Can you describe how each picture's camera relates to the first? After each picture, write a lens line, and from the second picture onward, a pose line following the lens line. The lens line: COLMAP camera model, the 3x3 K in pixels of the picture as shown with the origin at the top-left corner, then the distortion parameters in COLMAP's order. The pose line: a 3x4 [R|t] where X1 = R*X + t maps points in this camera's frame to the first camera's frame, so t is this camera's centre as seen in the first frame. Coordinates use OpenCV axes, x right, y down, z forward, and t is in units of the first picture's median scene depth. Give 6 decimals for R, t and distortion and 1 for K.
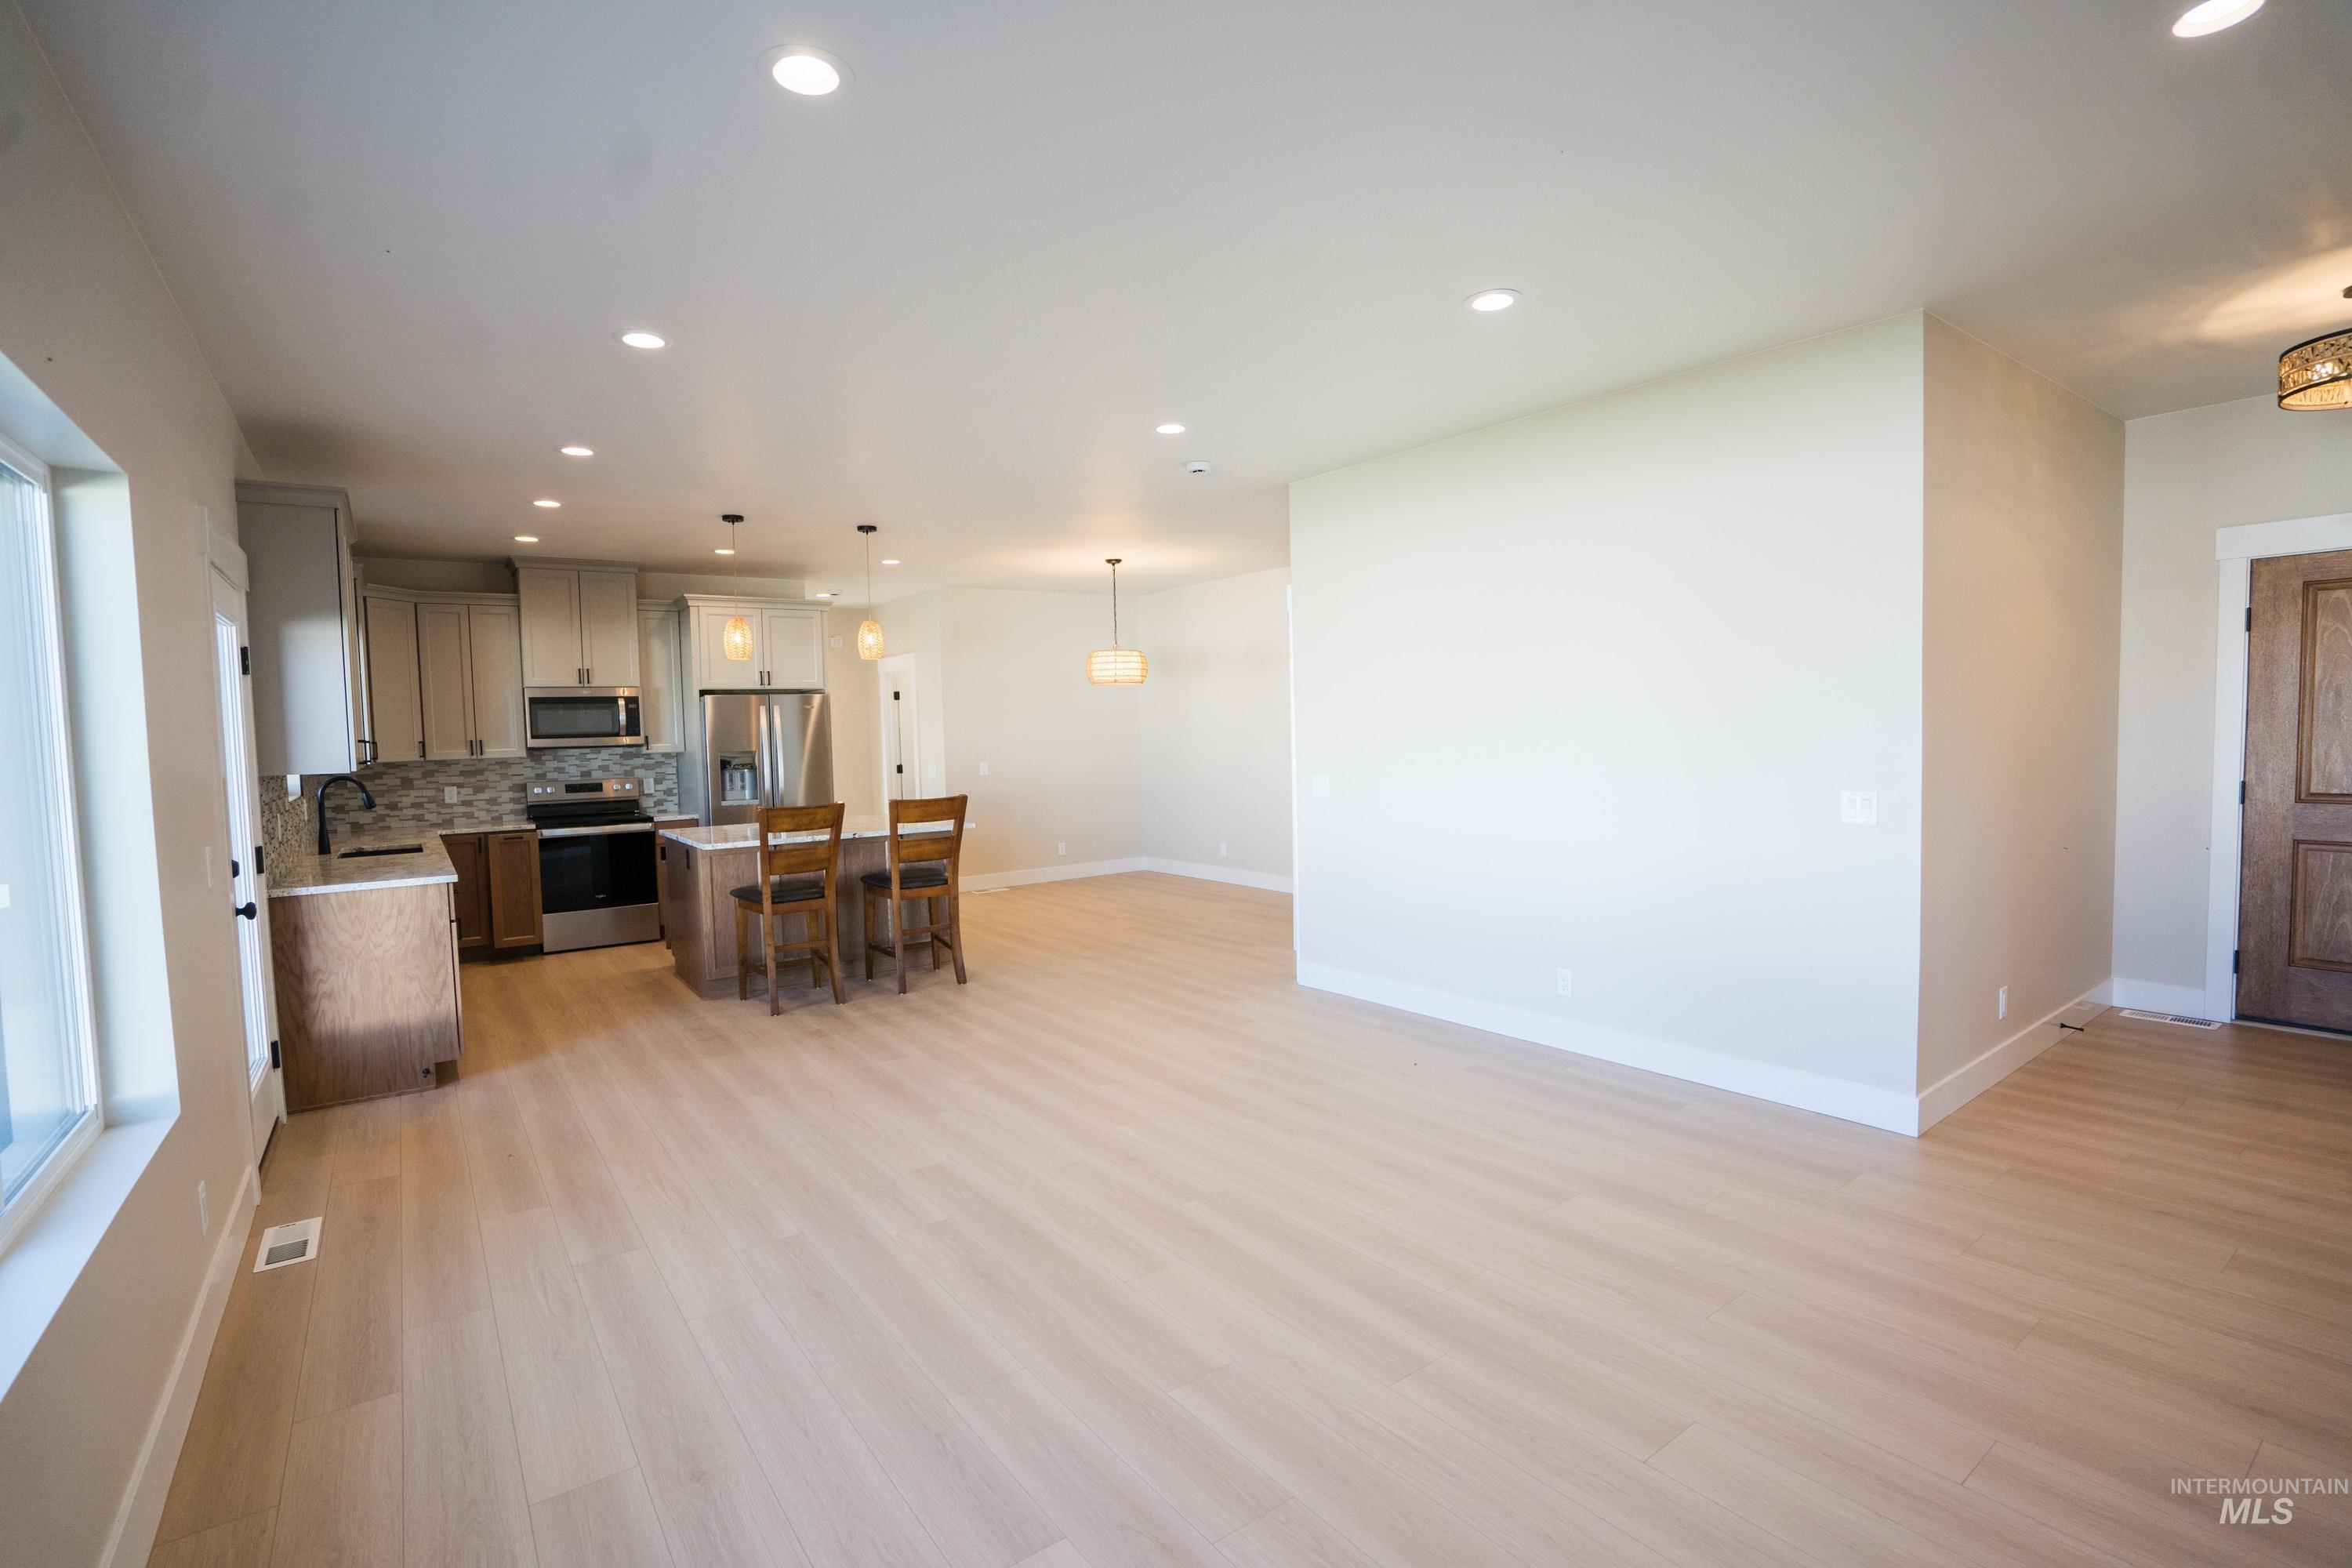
lens RADIAL K [[1086.6, 0, 1171.3], [0, 1086.6, 787.4], [0, 0, 1]] dist [-0.053428, 0.019467]
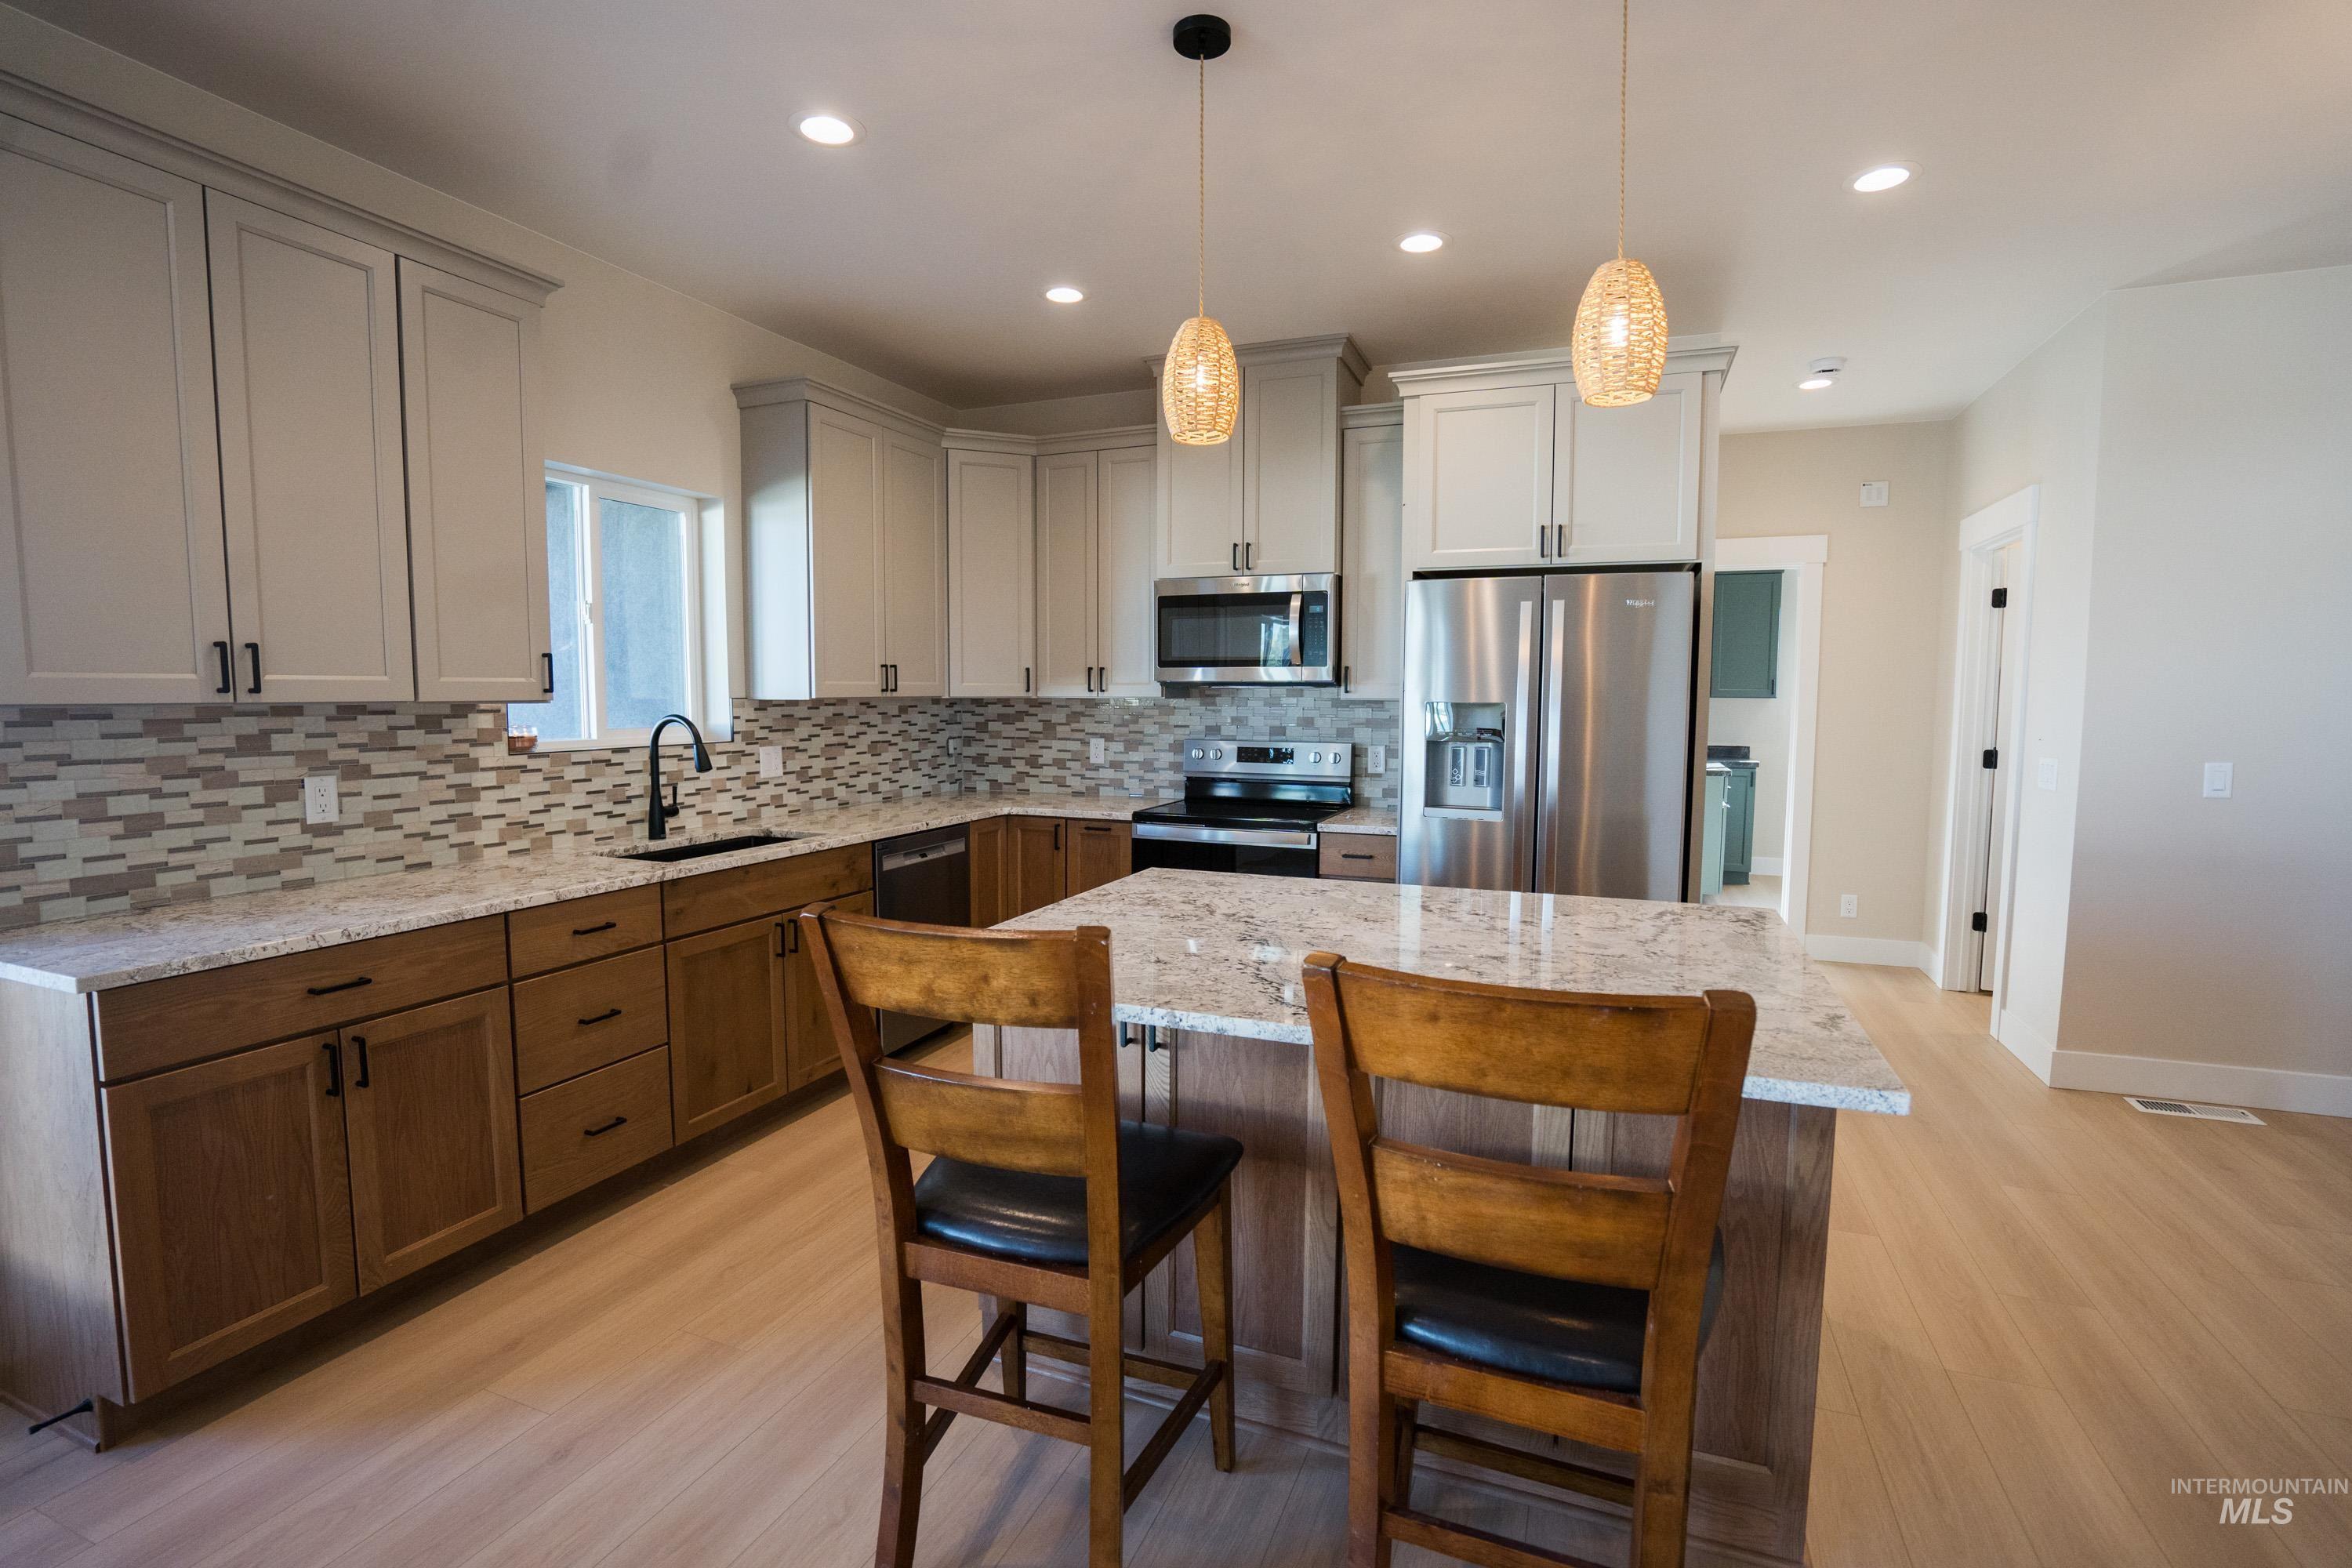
lens RADIAL K [[1086.6, 0, 1171.3], [0, 1086.6, 787.4], [0, 0, 1]] dist [-0.053428, 0.019467]
pose [[0.525098, 0.103159, -0.844767, -0.077389], [-0.062631, 0.994619, 0.082527, -0.028256], [0.848734, 0.009574, 0.528733, 0.663126]]
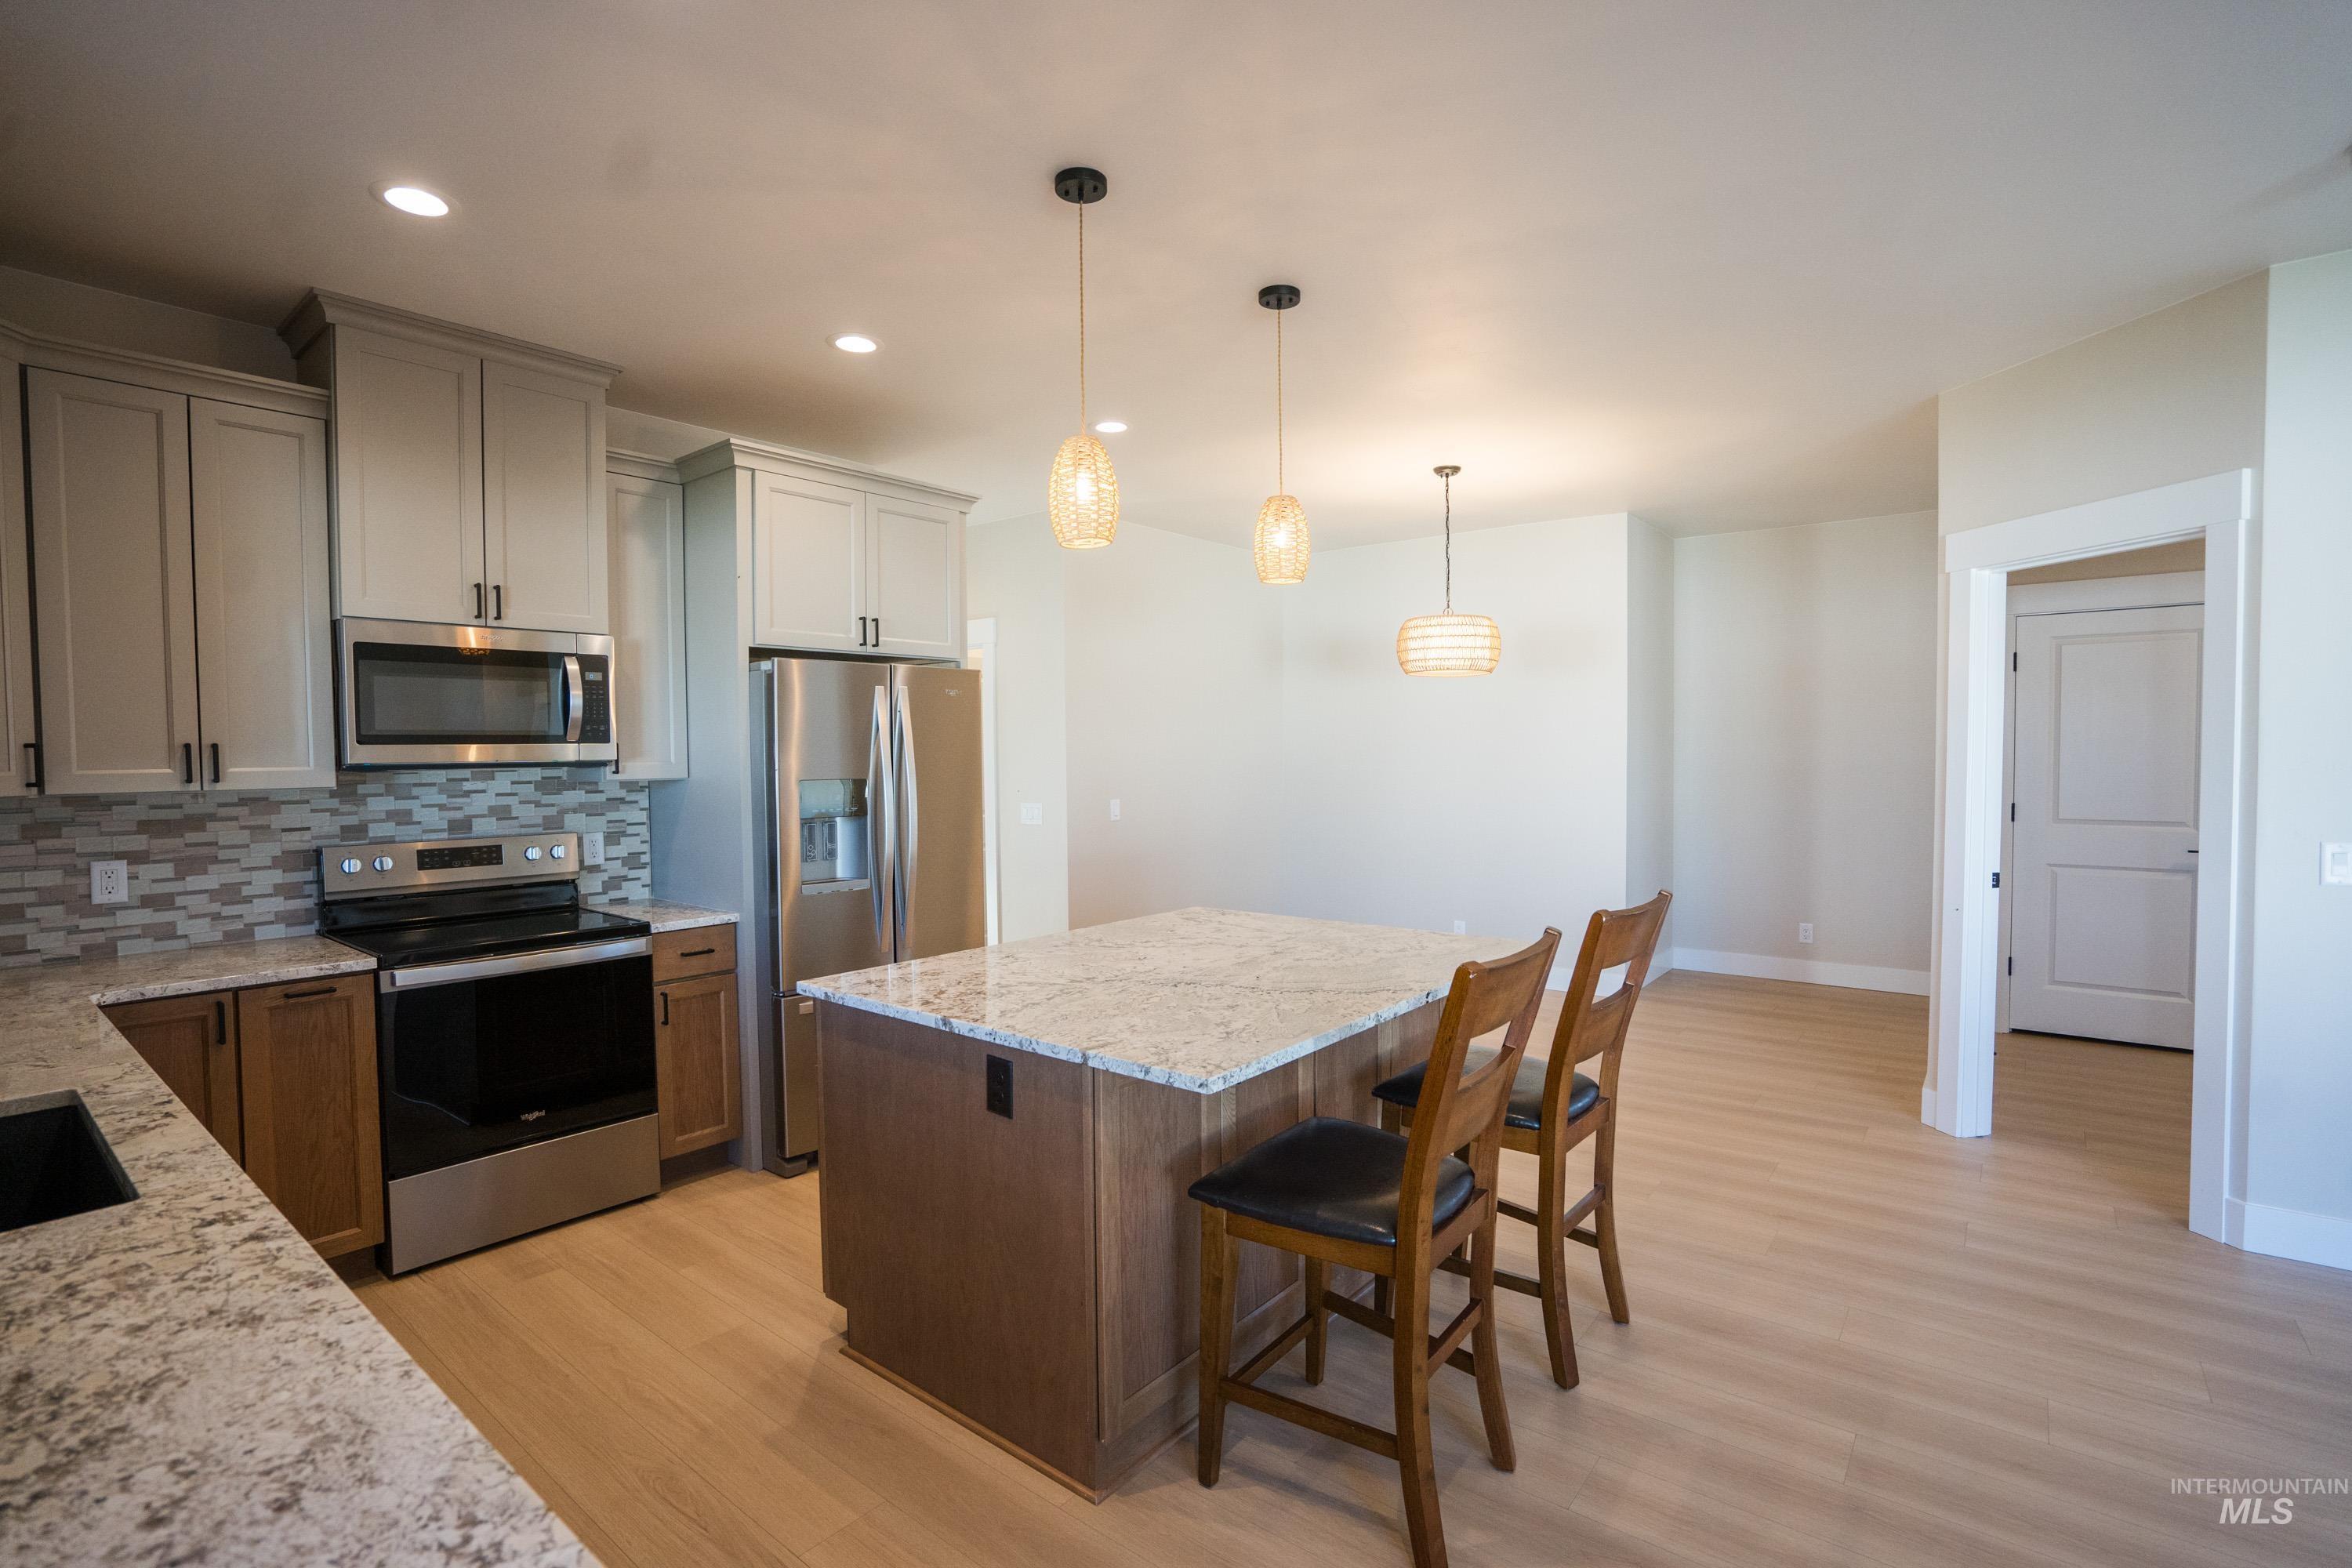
lens RADIAL K [[1086.6, 0, 1171.3], [0, 1086.6, 787.4], [0, 0, 1]] dist [-0.053428, 0.019467]
pose [[0.965296, 0.008491, 0.261019, -0.389037], [-0.001880, 0.999671, -0.025569, -0.018246], [-0.261150, 0.024191, 0.964995, 0.508674]]
